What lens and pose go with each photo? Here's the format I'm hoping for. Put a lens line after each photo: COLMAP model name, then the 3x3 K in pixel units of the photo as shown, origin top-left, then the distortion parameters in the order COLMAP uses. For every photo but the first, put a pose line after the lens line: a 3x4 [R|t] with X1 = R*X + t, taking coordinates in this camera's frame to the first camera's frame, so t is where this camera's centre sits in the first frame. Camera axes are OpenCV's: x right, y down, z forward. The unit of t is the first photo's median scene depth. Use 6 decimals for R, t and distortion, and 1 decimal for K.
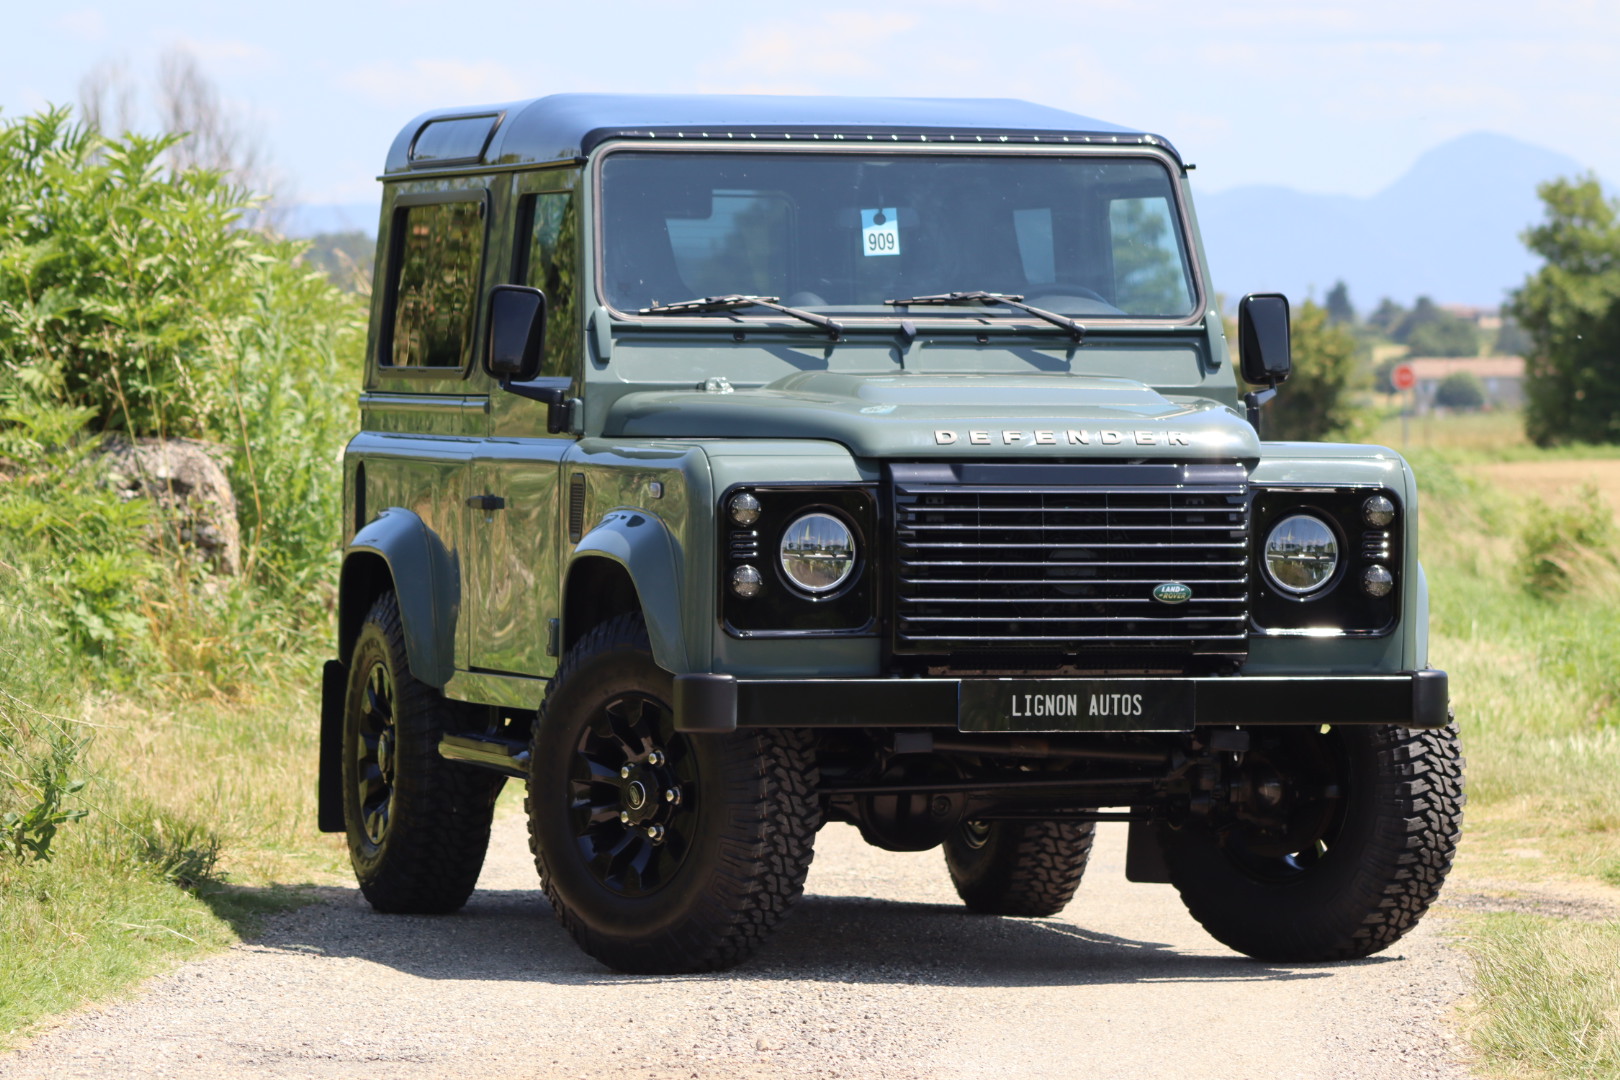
lens RADIAL K [[9129.7, 0, 810.0], [0, 9129.7, 540.0], [0, 0, 1]] dist [0.534432, 18.910024]
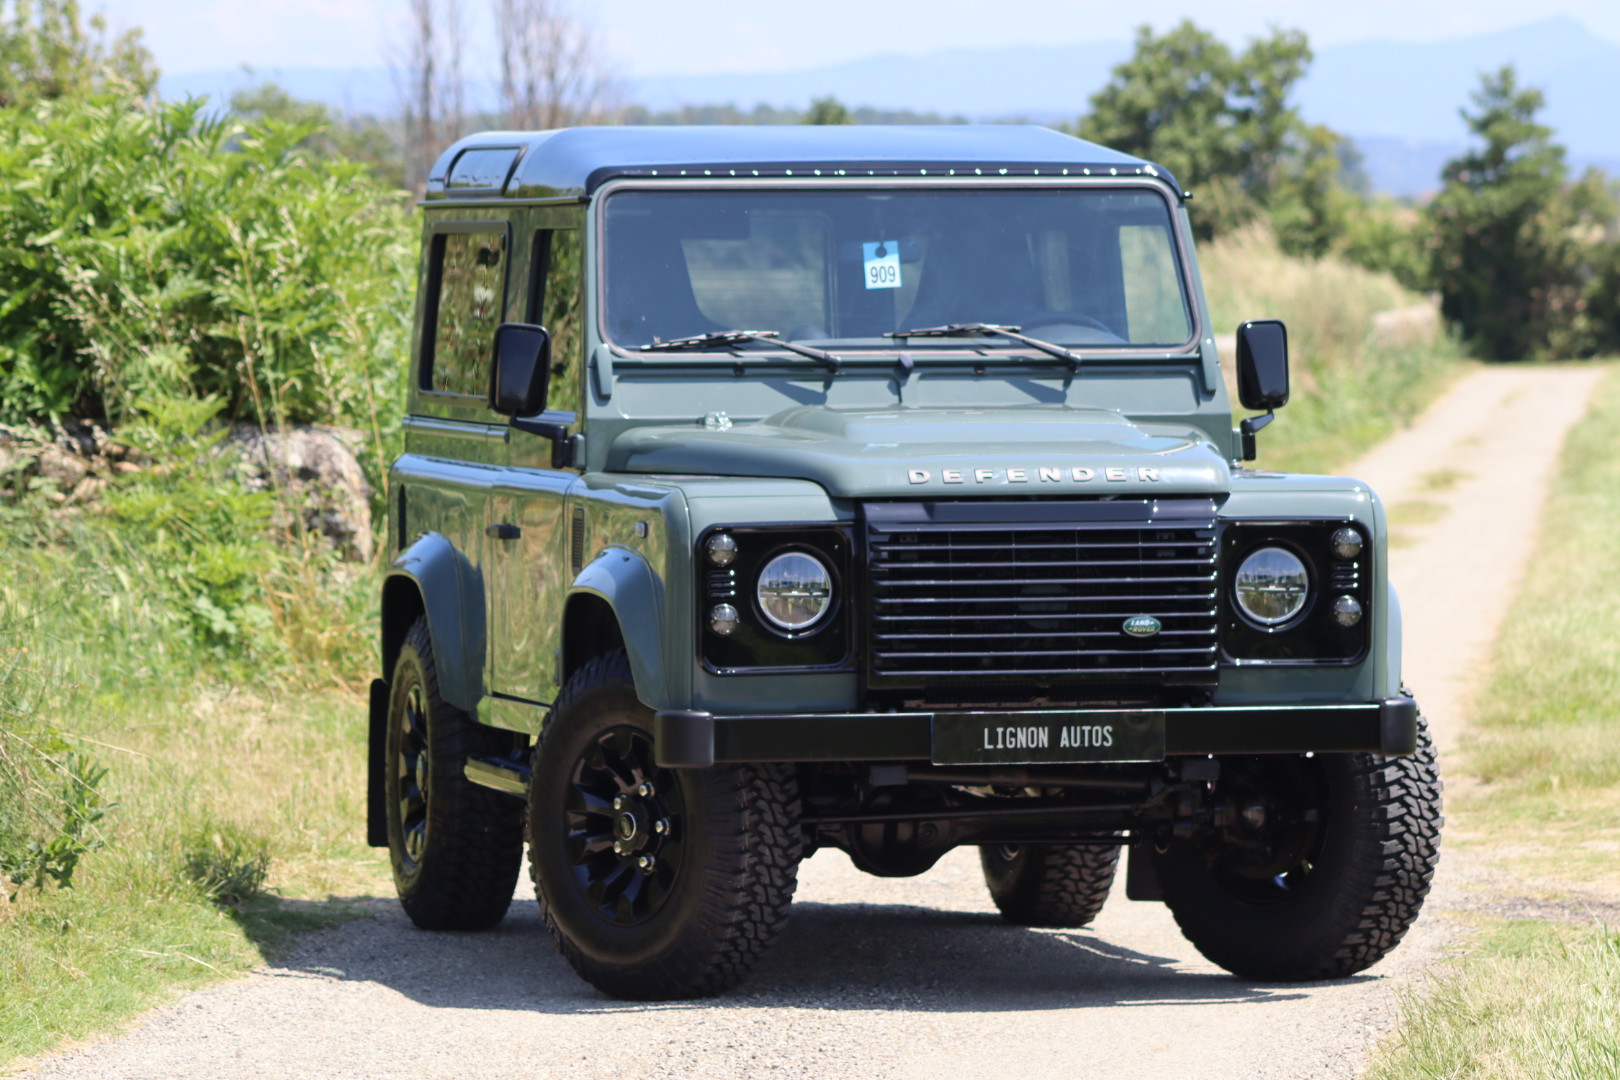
lens RADIAL K [[9653.0, 0, 810.0], [0, 9653.0, 540.0], [0, 0, 1]] dist [0.653789, 10.981909]
pose [[0.998866, -0.009465, -0.046664, 0.051796], [0.010130, 0.999850, 0.014028, -0.018986], [0.046524, -0.014485, 0.998812, -0.081946]]
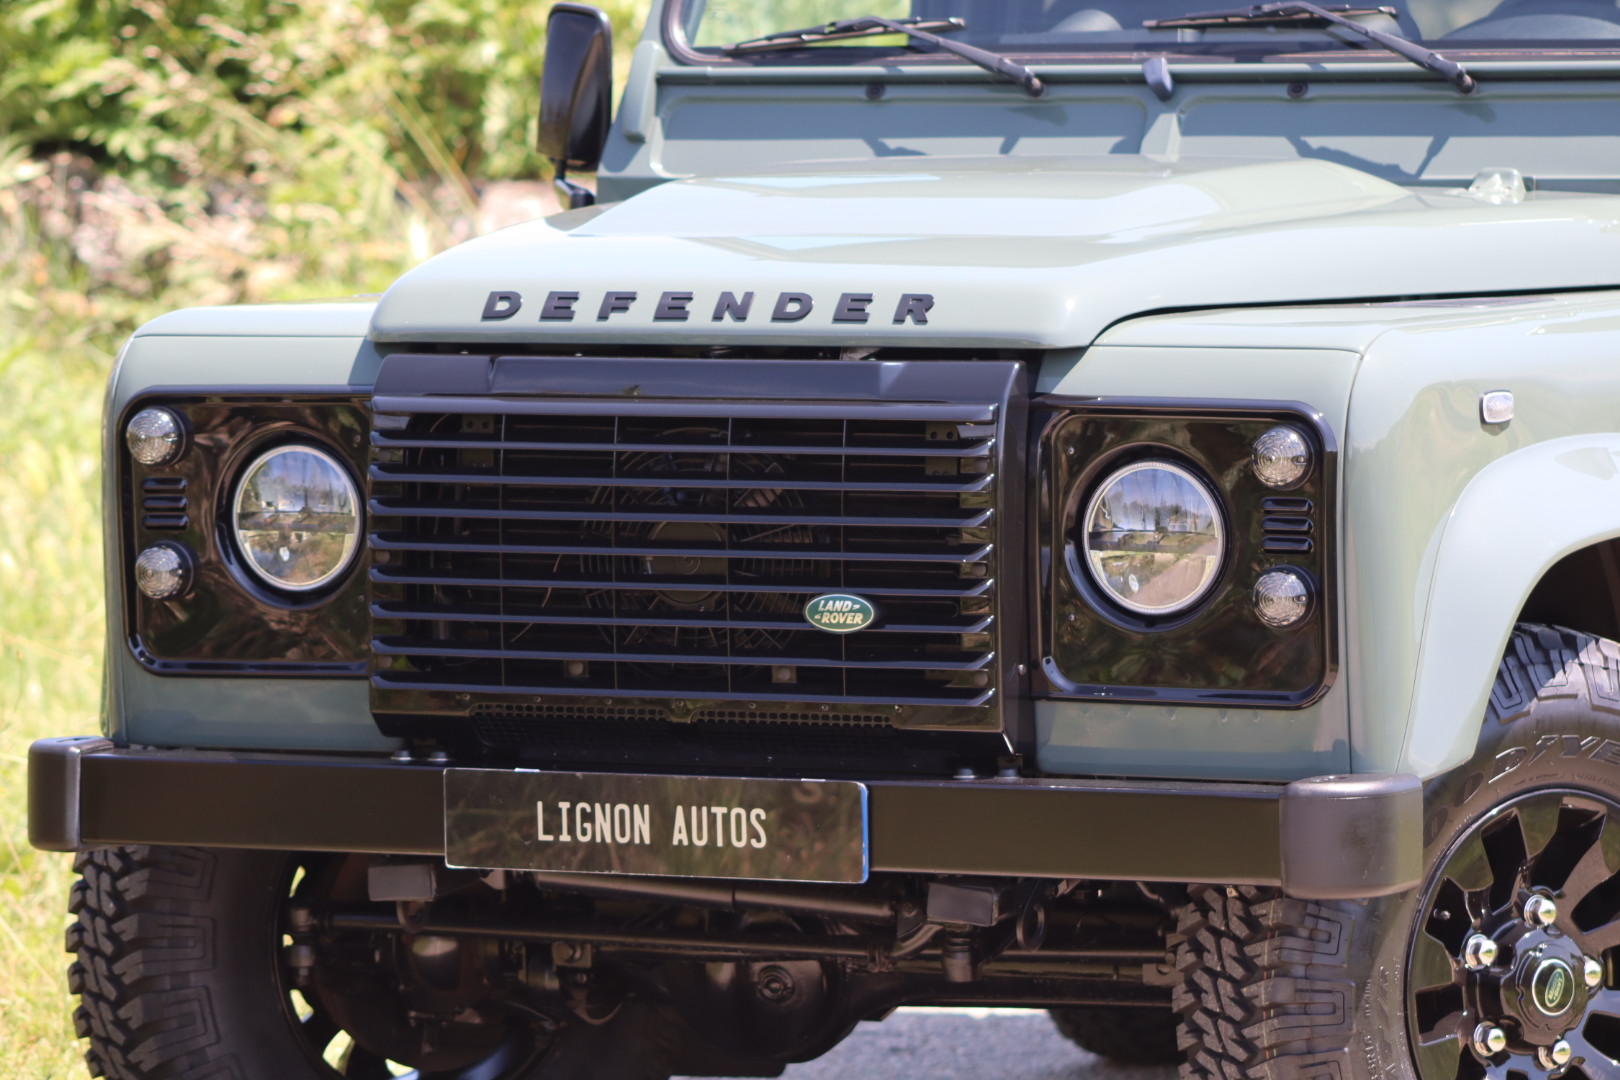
lens RADIAL K [[10565.1, 0, 810.0], [0, 10565.1, 540.0], [0, 0, 1]] dist [-0.176017, 176.471897]
pose [[0.735958, 0.026916, -0.676492, 0.430190], [0.003555, 0.999042, 0.043616, -0.023675], [0.677018, -0.034504, 0.735157, 0.547769]]
